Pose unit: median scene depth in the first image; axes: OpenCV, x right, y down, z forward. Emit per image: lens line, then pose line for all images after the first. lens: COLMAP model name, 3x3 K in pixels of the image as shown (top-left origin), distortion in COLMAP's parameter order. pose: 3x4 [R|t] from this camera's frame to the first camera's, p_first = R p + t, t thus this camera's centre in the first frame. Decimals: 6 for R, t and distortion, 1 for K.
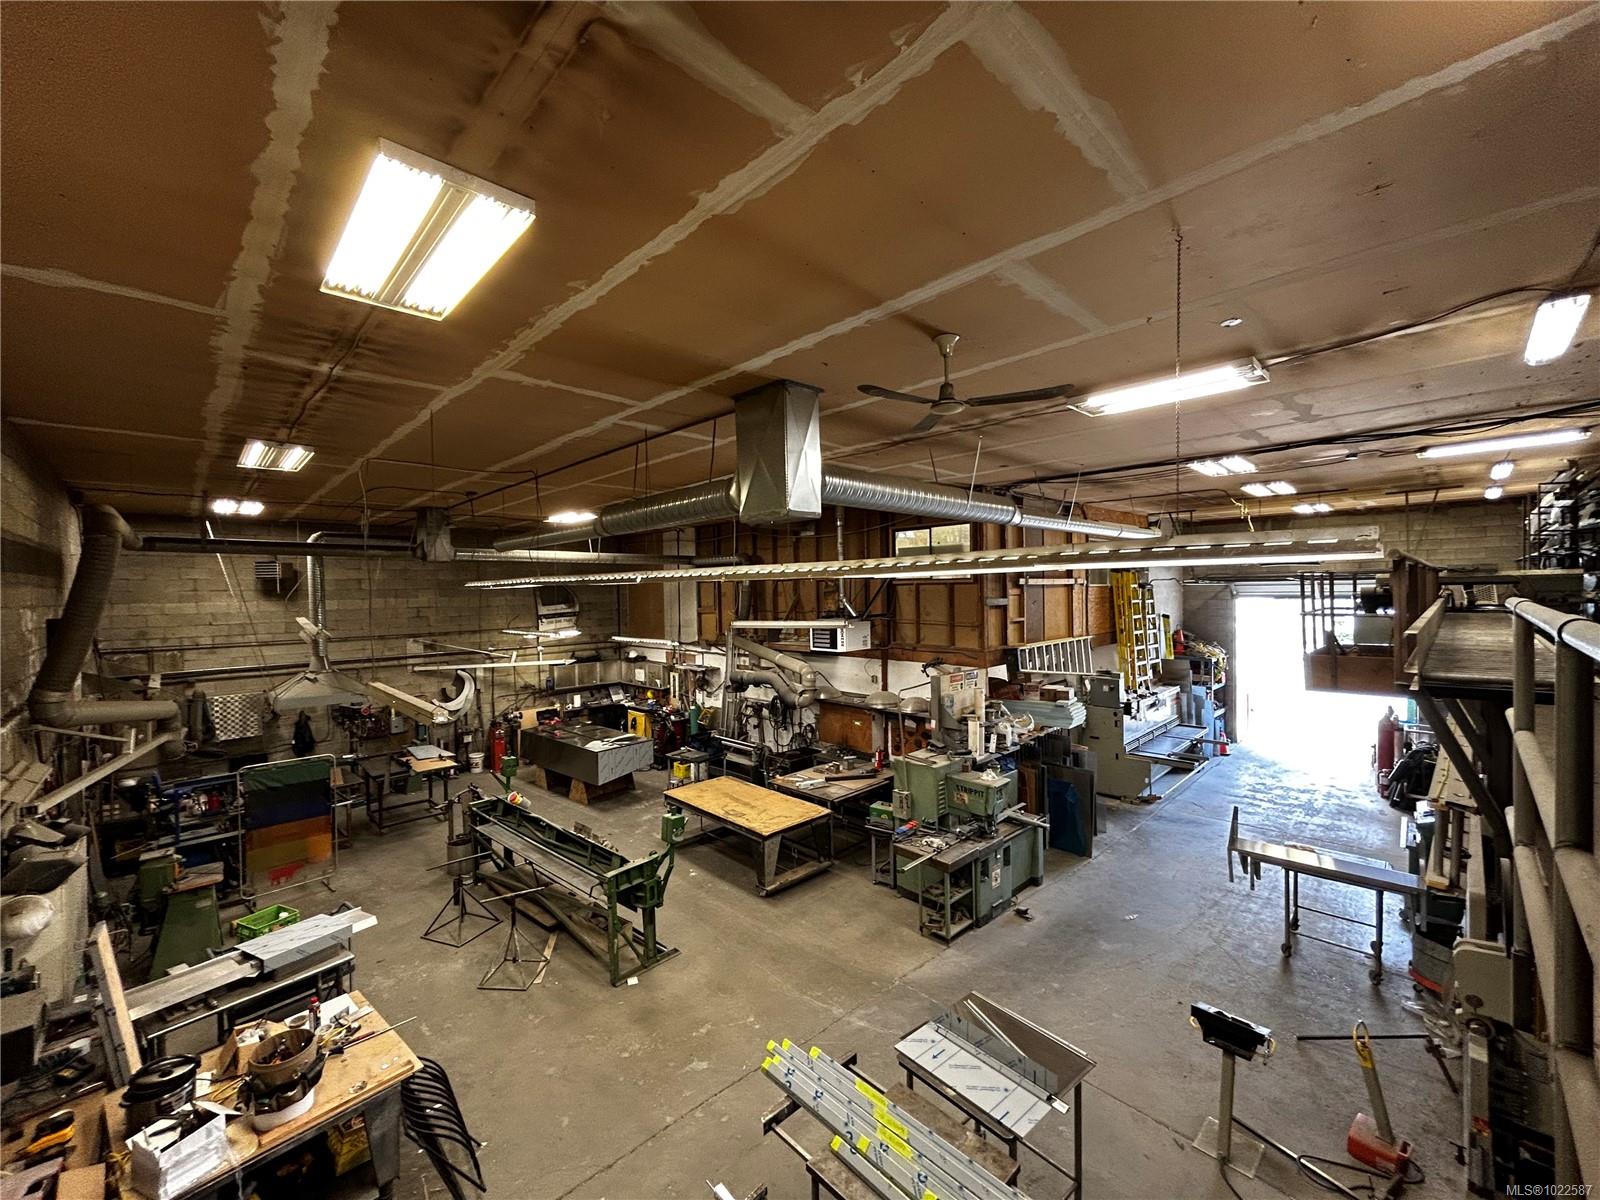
lens RADIAL K [[645.2, 0, 799.1], [0, 645.2, 597.8], [0, 0, 1]] dist [-0.000591, 0.000729]
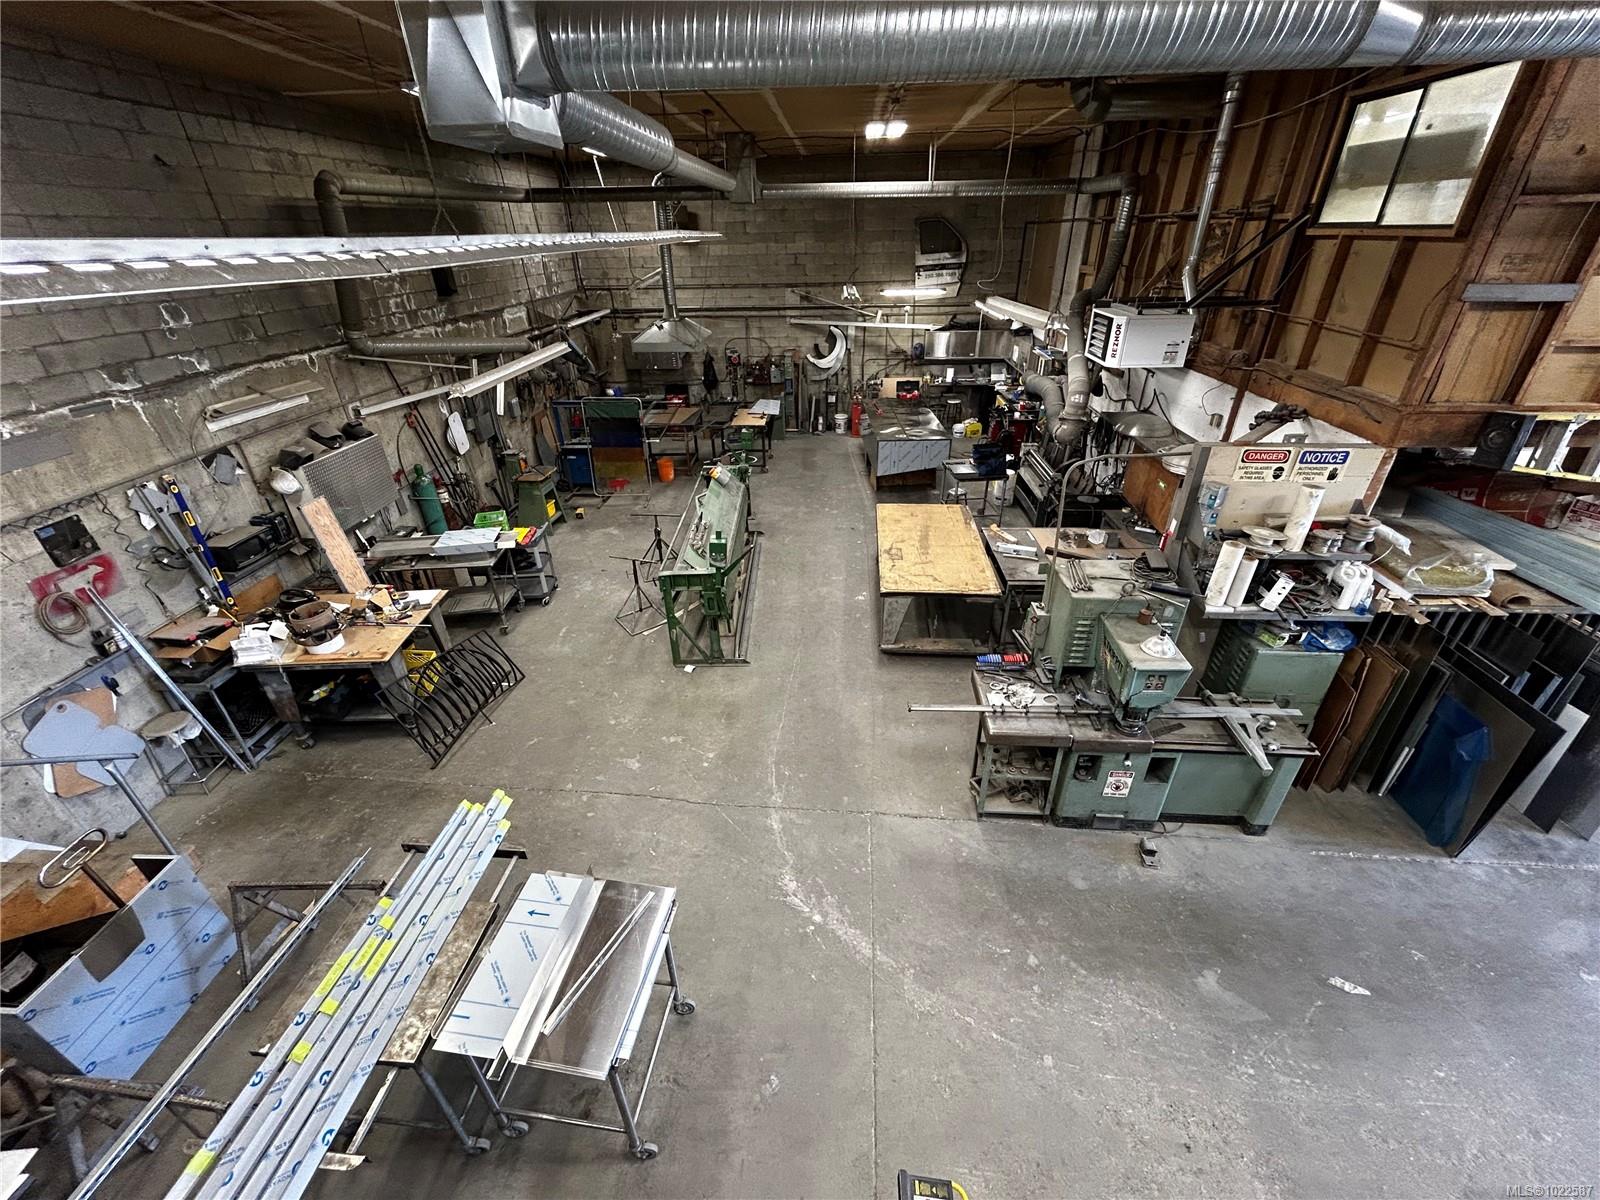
lens RADIAL K [[645.2, 0, 800.4], [0, 645.2, 596.4], [0, 0, 1]] dist [-0.000591, 0.000729]
pose [[0.673804, 0.369105, -0.640117, 0.410839], [-0.004311, 0.868247, 0.496113, -0.034017], [0.738898, -0.331523, 0.586619, 0.443663]]
